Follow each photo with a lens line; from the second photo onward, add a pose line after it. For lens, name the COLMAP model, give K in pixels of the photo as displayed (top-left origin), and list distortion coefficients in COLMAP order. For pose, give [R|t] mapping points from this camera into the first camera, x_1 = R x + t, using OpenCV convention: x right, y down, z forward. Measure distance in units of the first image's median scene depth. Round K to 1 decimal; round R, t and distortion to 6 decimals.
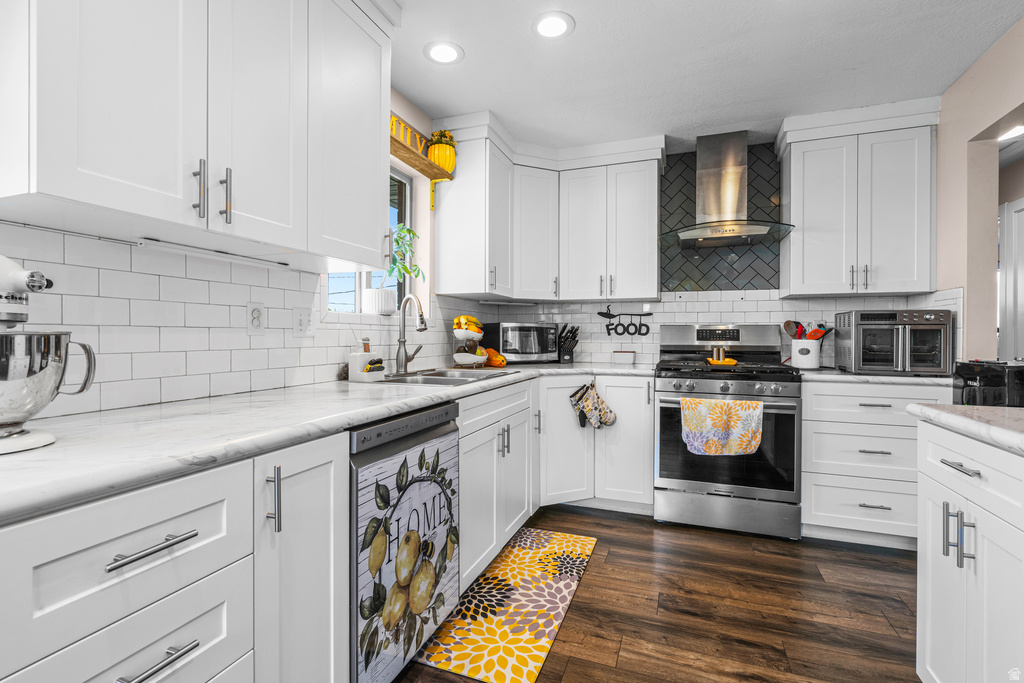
lens RADIAL K [[473.1, 0, 512.0], [0, 473.1, 341.5], [0, 0, 1]] dist [0.001393, 0.000713]
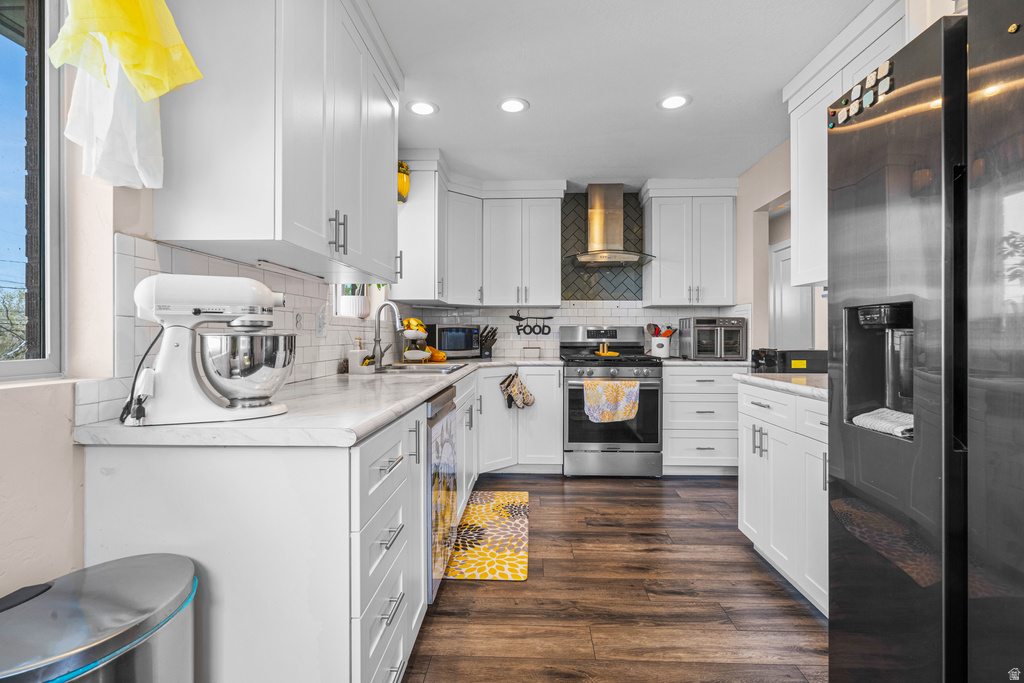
lens RADIAL K [[469.4, 0, 518.4], [0, 469.4, 341.6], [0, 0, 1]] dist [-0.000143, 0.000199]
pose [[0.947448, -0.008384, 0.319799, -0.245266], [0.007851, 0.999965, 0.002956, 0.001723], [-0.319813, -0.000290, 0.947481, -0.200453]]
